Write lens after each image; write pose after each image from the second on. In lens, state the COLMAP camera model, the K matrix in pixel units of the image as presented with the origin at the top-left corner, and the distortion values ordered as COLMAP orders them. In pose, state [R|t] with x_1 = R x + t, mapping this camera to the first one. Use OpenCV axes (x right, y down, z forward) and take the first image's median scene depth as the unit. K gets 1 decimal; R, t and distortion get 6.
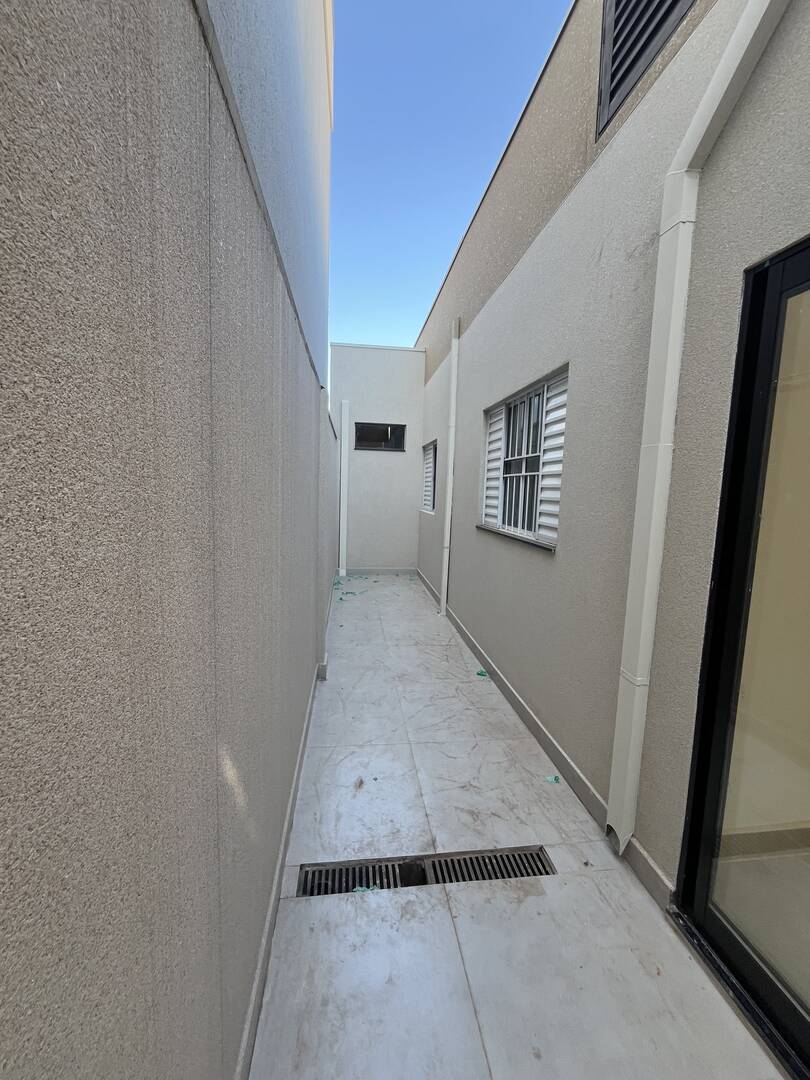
lens RADIAL K [[434.4, 0, 404.8], [0, 434.4, 539.0], [0, 0, 1]] dist [0.003846, 0.000299]
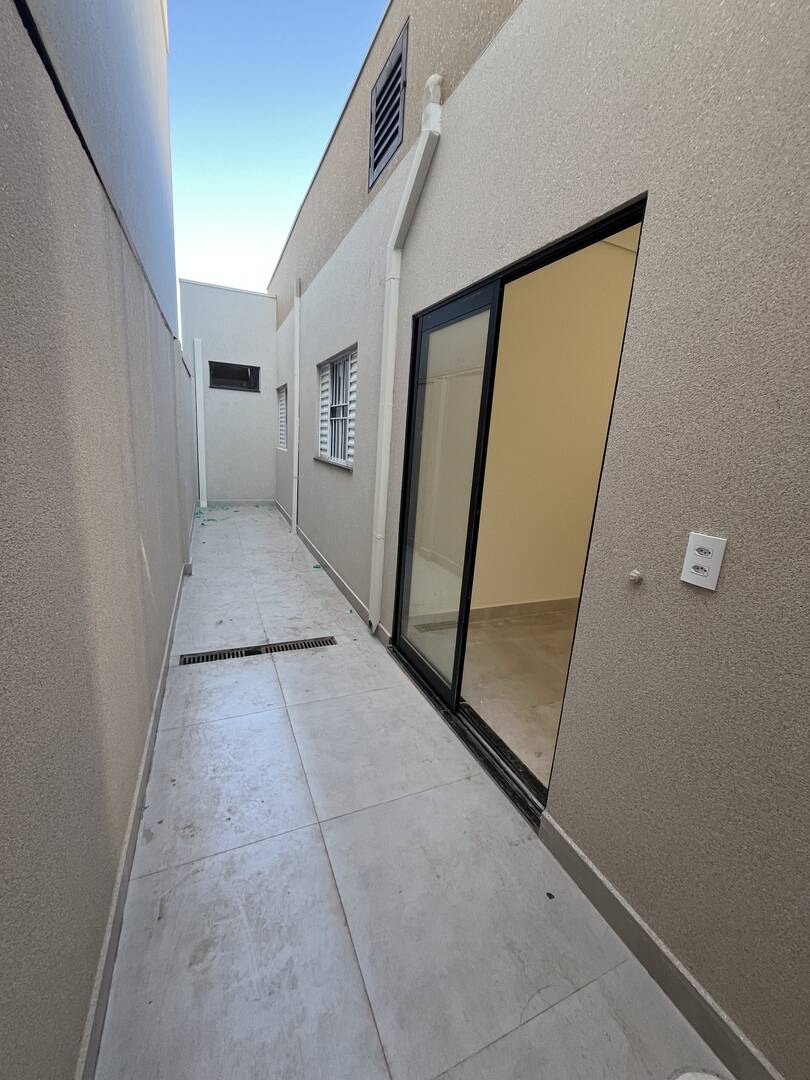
lens RADIAL K [[434.4, 0, 404.6], [0, 434.4, 538.4], [0, 0, 1]] dist [0.003846, 0.000299]
pose [[0.959203, -0.030655, 0.281051, 0.069317], [-0.004392, 0.992368, 0.123230, 0.059657], [-0.282684, -0.119436, 0.951748, -0.421218]]
